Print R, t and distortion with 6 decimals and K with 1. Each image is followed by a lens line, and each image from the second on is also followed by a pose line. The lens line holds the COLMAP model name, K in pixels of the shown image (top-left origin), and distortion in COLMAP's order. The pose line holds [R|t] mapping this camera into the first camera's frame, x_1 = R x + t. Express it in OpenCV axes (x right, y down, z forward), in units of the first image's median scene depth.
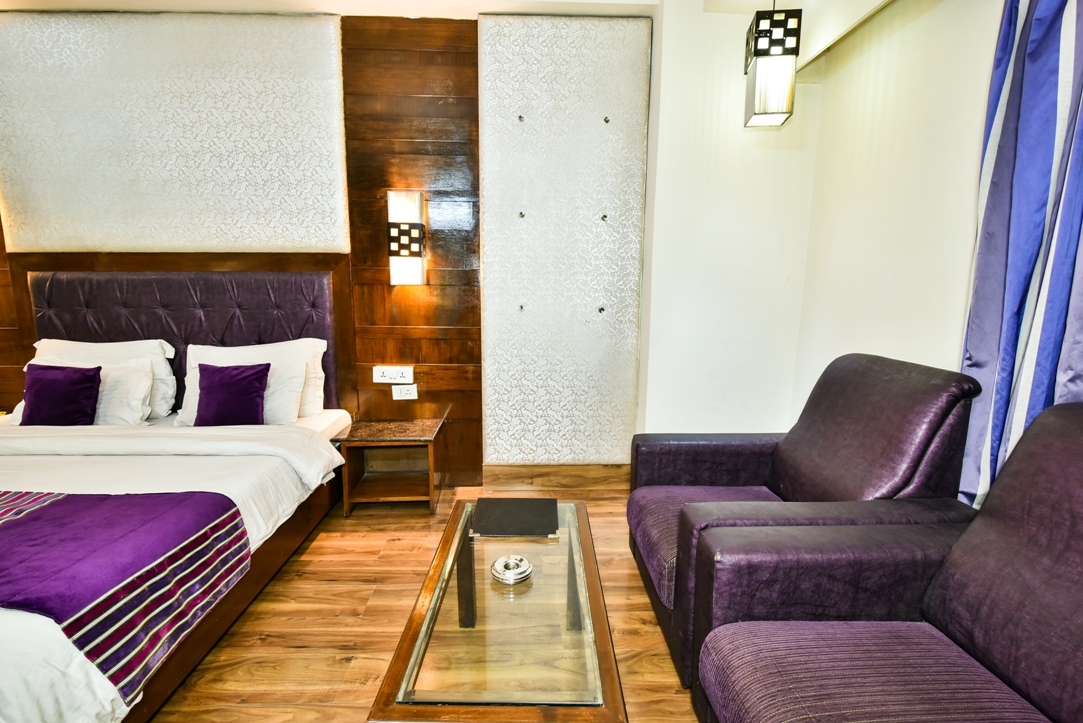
lens RADIAL K [[497.5, 0, 540.4], [0, 497.5, 366.0], [0, 0, 1]] dist [-0.022848, 0.001973]
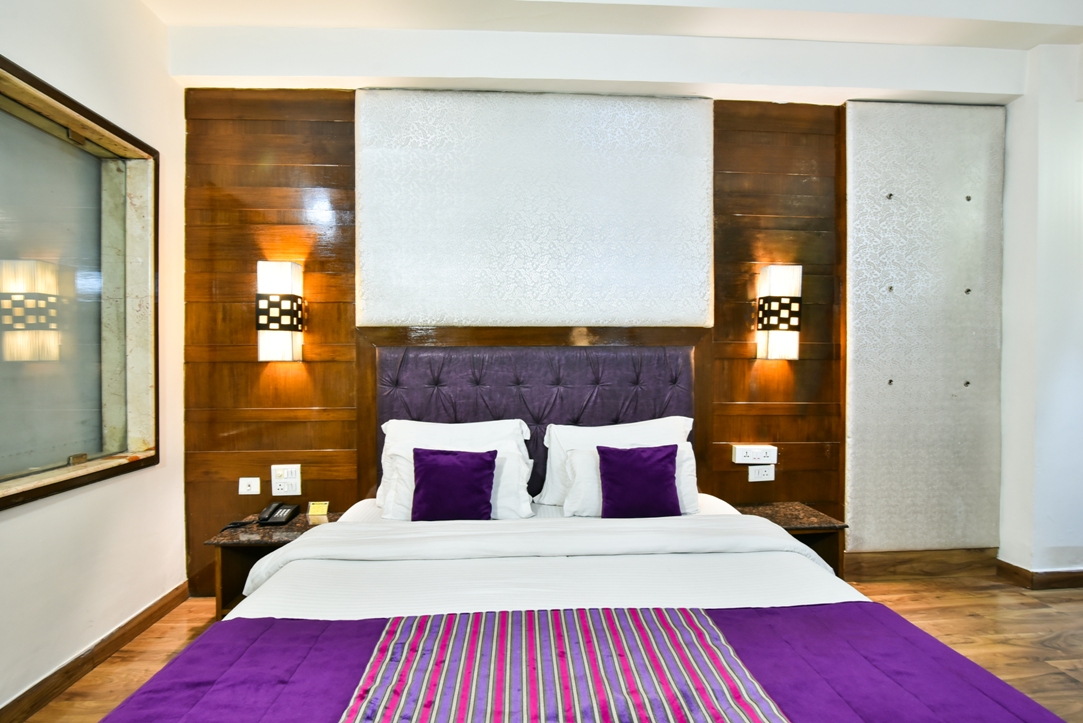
lens RADIAL K [[497.5, 0, 540.4], [0, 497.5, 366.0], [0, 0, 1]] dist [-0.022848, 0.001973]
pose [[0.999876, -0.008307, 0.013415, -0.750113], [0.010141, 0.989669, -0.143015, -0.019126], [-0.012088, 0.143133, 0.989630, 0.061864]]
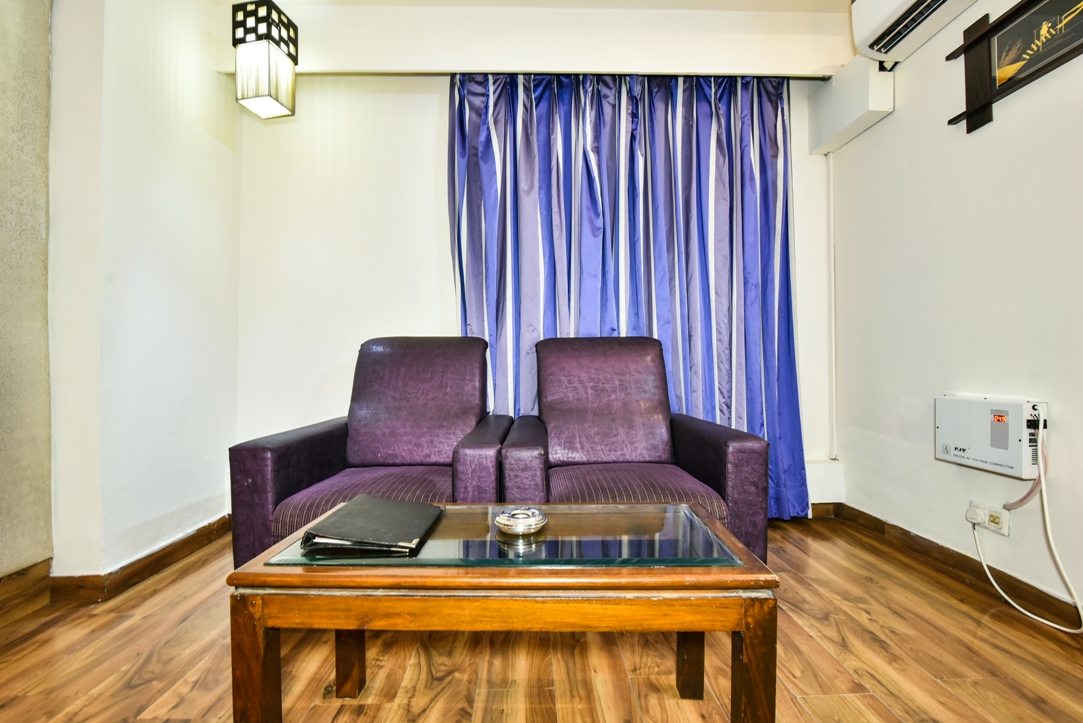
lens RADIAL K [[497.5, 0, 540.4], [0, 497.5, 366.0], [0, 0, 1]] dist [-0.022848, 0.001973]
pose [[0.023304, -0.003631, 0.999722, -0.404855], [0.165483, 0.986213, -0.000275, 0.077961], [-0.985937, 0.165443, 0.023584, 0.421104]]
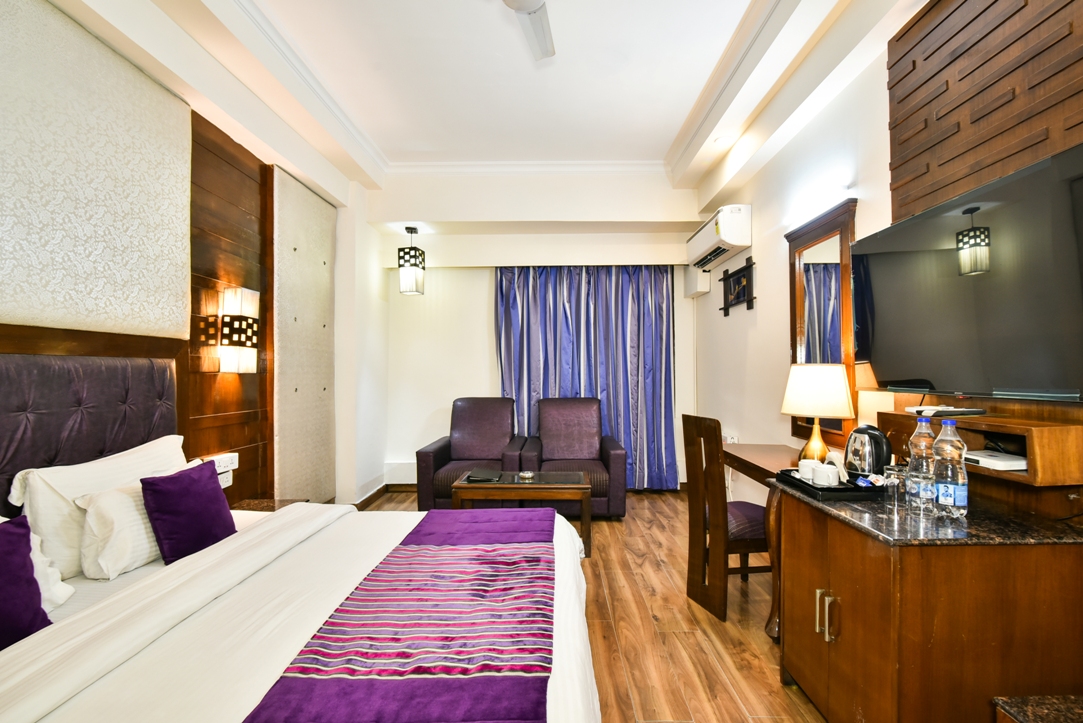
lens RADIAL K [[497.5, 0, 540.4], [0, 497.5, 366.0], [0, 0, 1]] dist [-0.022848, 0.001973]
pose [[0.063787, 0.002774, 0.997960, -1.296332], [0.163716, 0.986419, -0.013206, -0.059948], [-0.984443, 0.164224, 0.062466, 0.304690]]
